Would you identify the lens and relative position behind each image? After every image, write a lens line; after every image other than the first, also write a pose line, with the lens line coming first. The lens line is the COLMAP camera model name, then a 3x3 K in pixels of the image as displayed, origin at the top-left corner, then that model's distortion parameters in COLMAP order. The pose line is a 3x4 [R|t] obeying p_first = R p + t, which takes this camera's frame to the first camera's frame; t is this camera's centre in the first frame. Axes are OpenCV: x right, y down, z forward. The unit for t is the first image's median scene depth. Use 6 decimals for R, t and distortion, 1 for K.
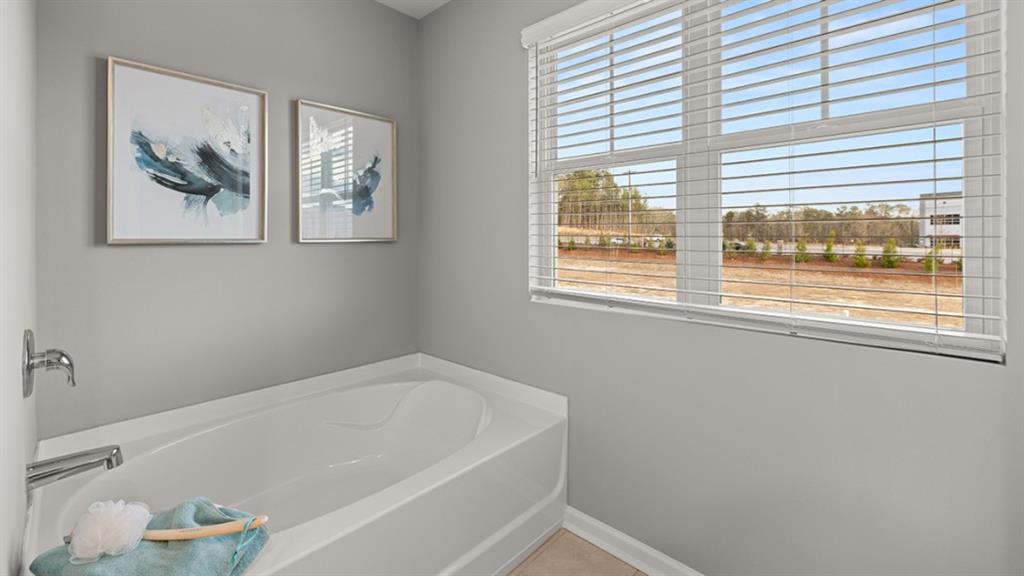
lens RADIAL K [[426.5, 0, 510.8], [0, 426.5, 234.5], [0, 0, 1]] dist [-0.001267, 0.000036]
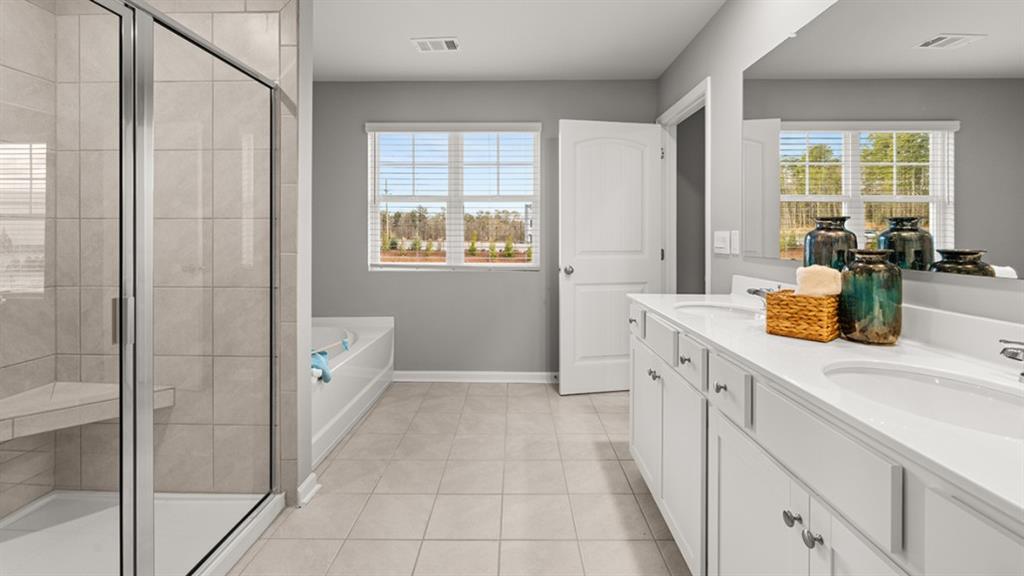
lens RADIAL K [[426.5, 0, 510.8], [0, 426.5, 234.5], [0, 0, 1]] dist [-0.001267, 0.000036]
pose [[0.744055, 0.000864, 0.668118, -0.497864], [-0.002059, 0.999997, 0.001000, -0.003704], [-0.668116, -0.002120, 0.744054, -0.530700]]
